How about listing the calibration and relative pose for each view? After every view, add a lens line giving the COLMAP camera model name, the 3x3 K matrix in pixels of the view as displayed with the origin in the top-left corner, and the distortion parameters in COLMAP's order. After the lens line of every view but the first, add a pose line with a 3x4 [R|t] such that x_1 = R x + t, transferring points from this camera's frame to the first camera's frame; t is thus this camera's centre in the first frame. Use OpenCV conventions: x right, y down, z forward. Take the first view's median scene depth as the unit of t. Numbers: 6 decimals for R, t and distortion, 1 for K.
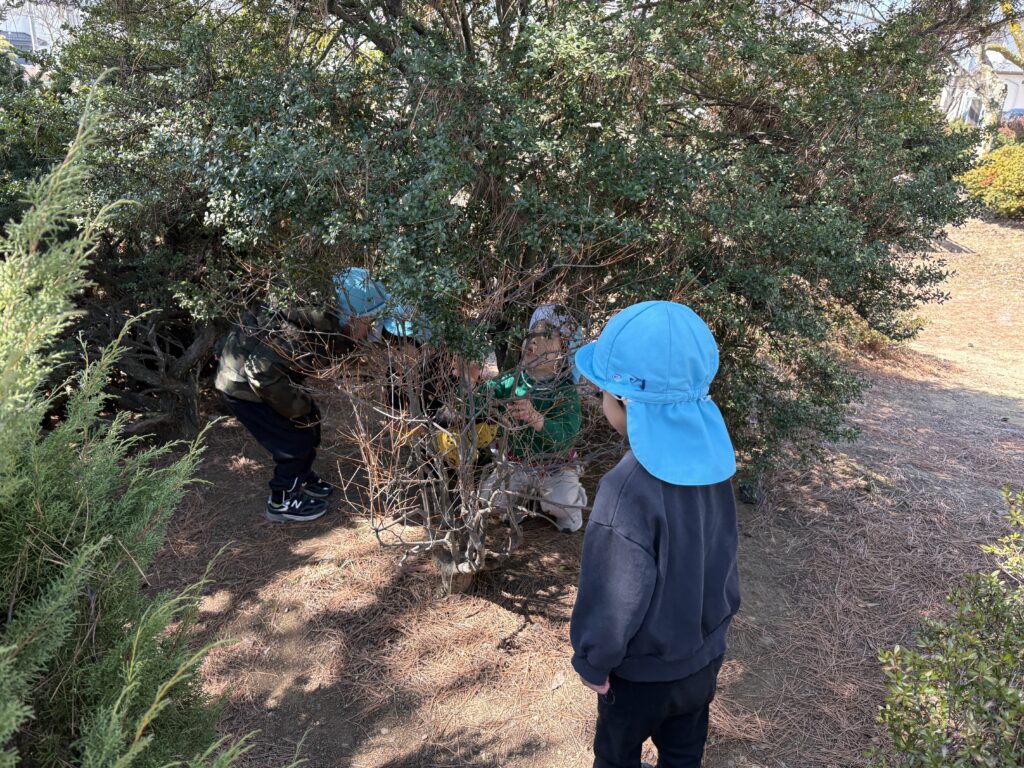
lens RADIAL K [[773.2, 0, 512.1], [0, 773.2, 376.9], [0, 0, 1]] dist [0.022238, -0.034728]
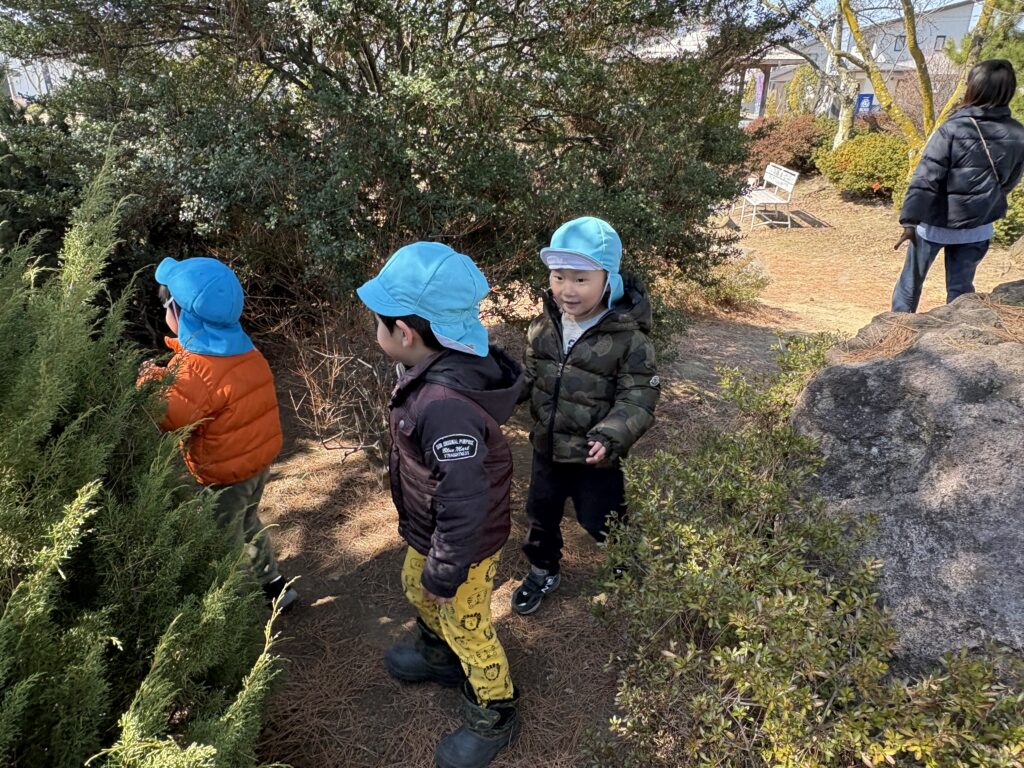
lens RADIAL K [[721.3, 0, 514.2], [0, 721.3, 390.9], [0, 0, 1]] dist [0.000293, -0.009922]
pose [[0.997489, -0.054534, 0.045194, 0.113989], [0.053056, 0.998037, 0.033280, 0.089592], [-0.046920, -0.030798, 0.998424, -0.297416]]
